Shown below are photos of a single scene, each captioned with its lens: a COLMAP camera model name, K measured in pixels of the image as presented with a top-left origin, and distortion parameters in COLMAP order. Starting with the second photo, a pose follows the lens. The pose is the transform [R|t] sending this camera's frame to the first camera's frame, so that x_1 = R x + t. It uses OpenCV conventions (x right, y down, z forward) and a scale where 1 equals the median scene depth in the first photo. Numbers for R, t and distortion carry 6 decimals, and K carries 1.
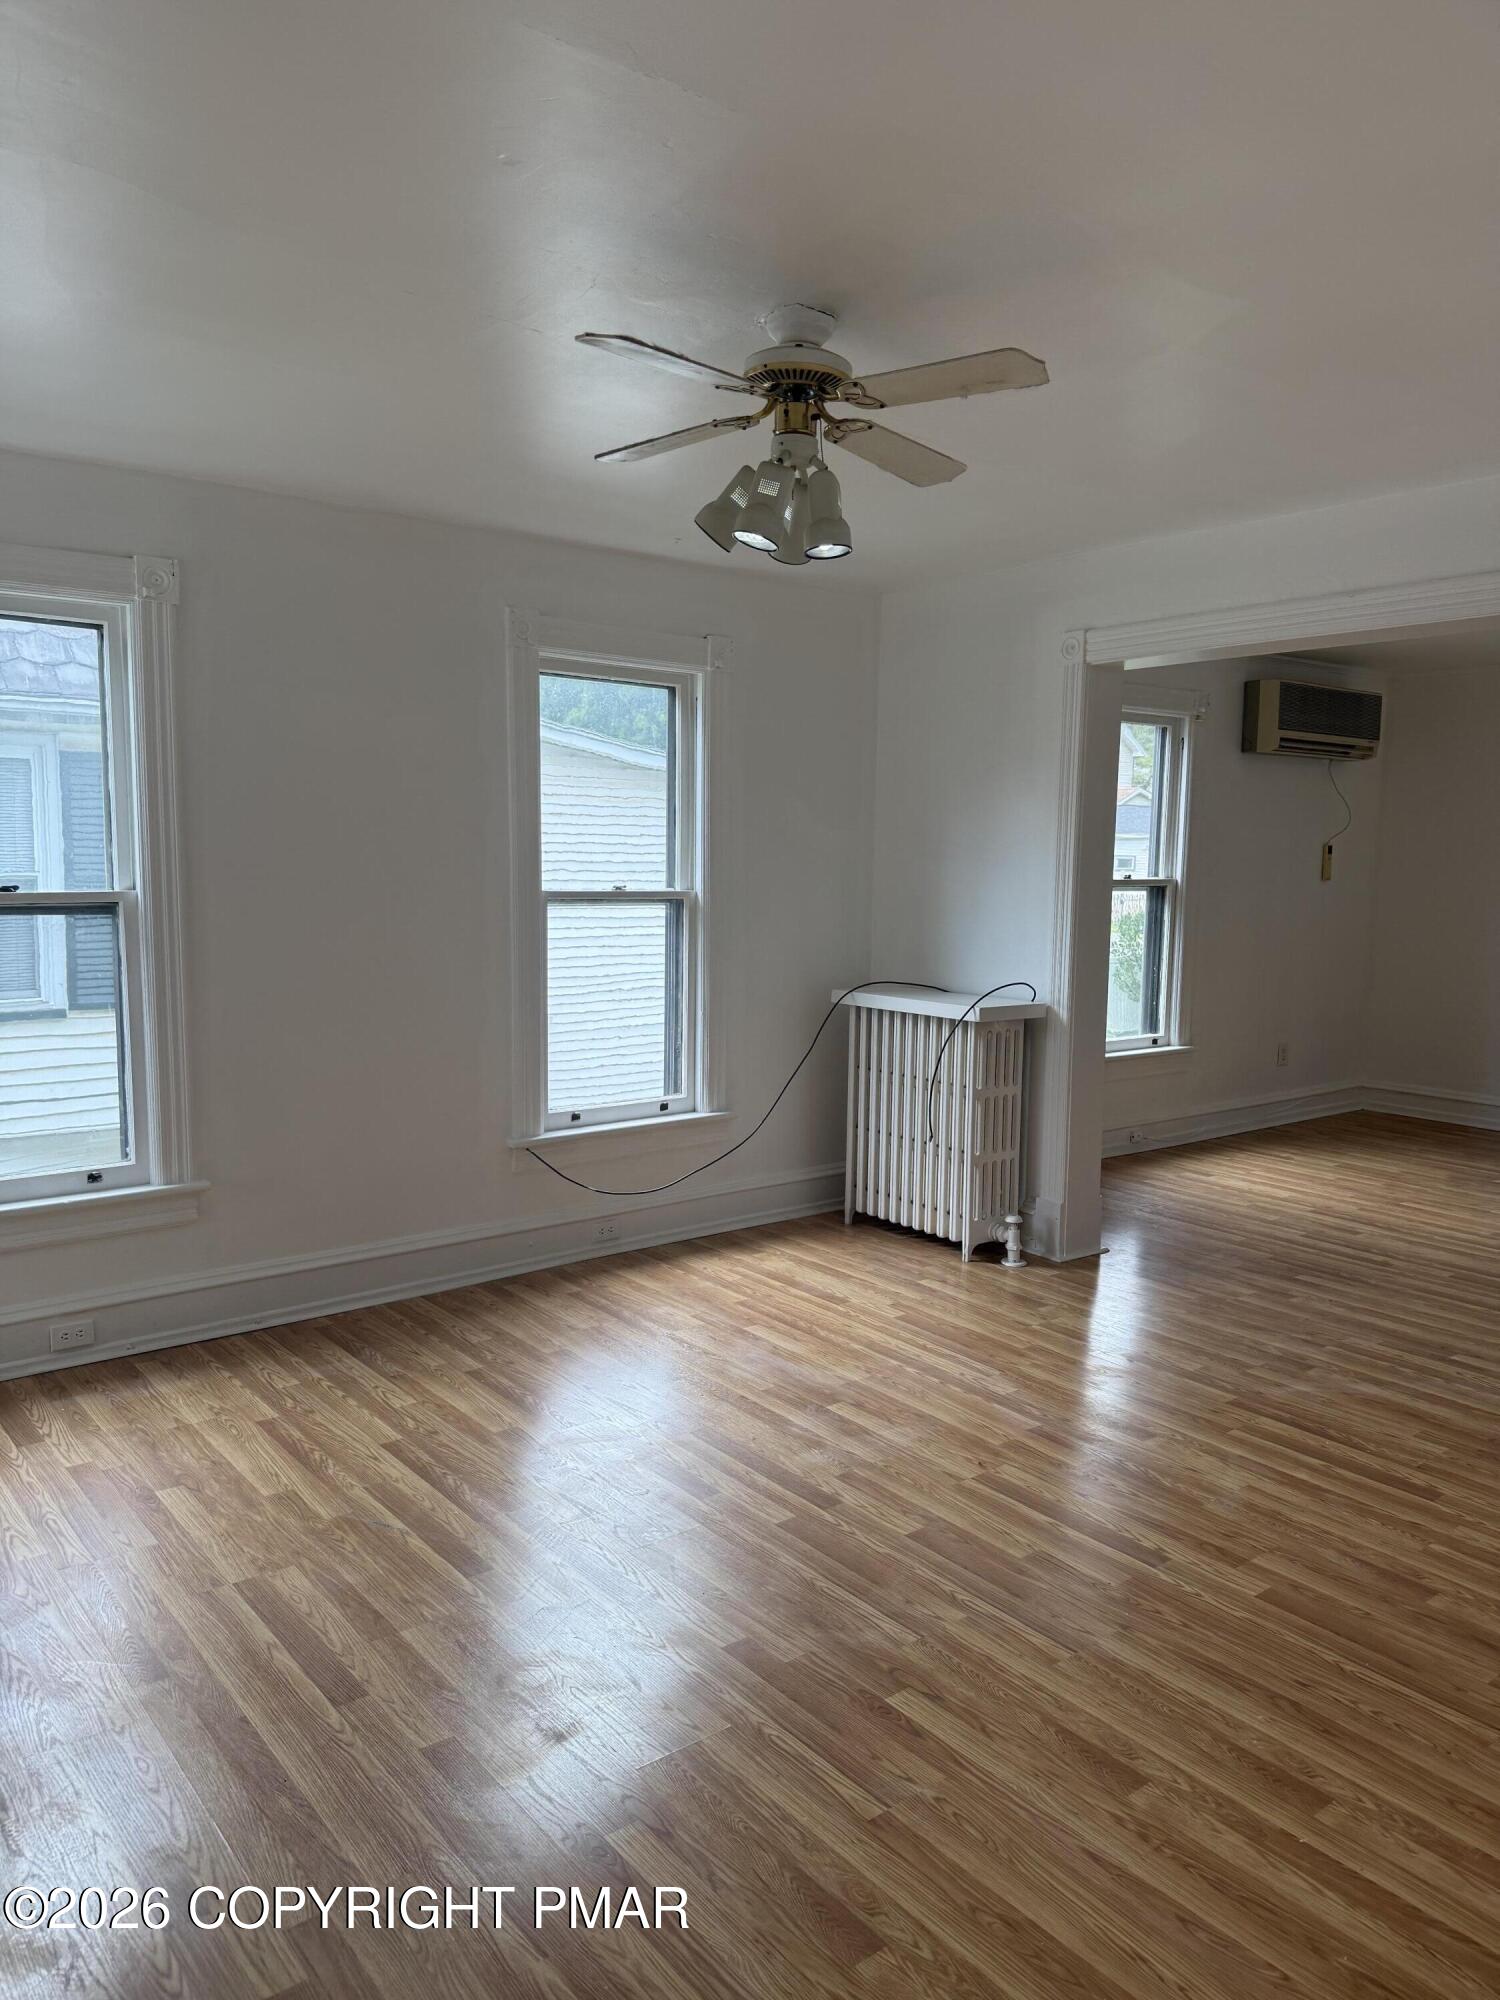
lens RADIAL K [[1398.8, 0, 740.6], [0, 1398.8, 999.0], [0, 0, 1]] dist [-0.012300, -0.004200]
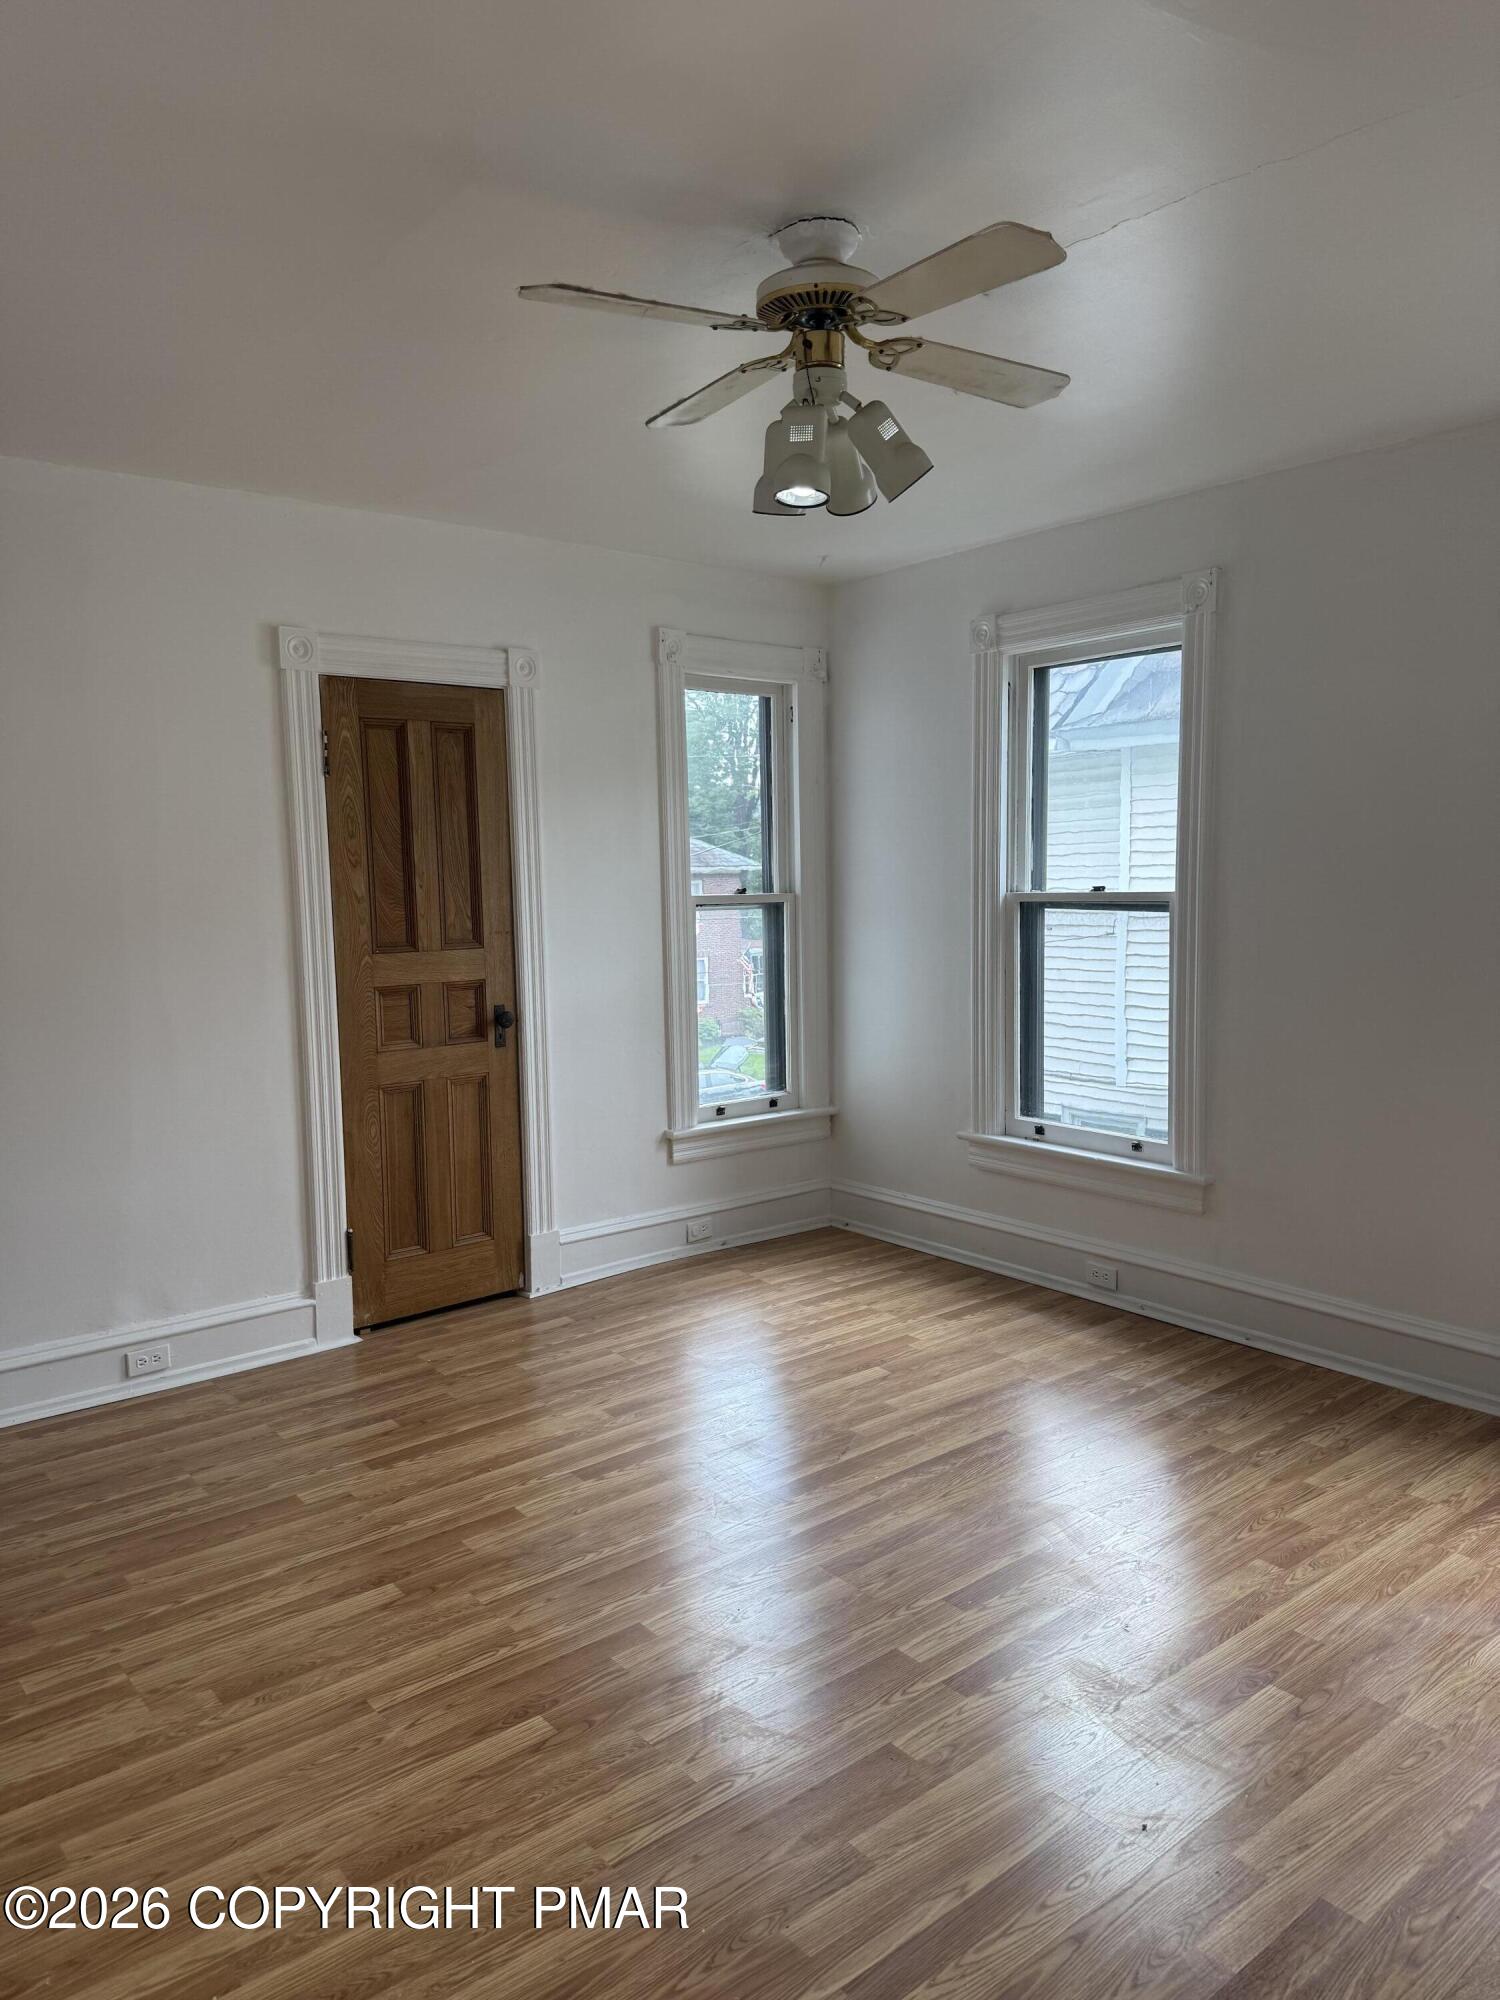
lens RADIAL K [[1392.5, 0, 751.4], [0, 1392.5, 1002.4], [0, 0, 1]] dist [0.038050, -0.051912]
pose [[0.010505, 0.091135, -0.995783, 0.687514], [-0.089324, 0.991942, 0.089841, -0.064192], [0.995947, 0.088004, 0.018561, 0.716873]]
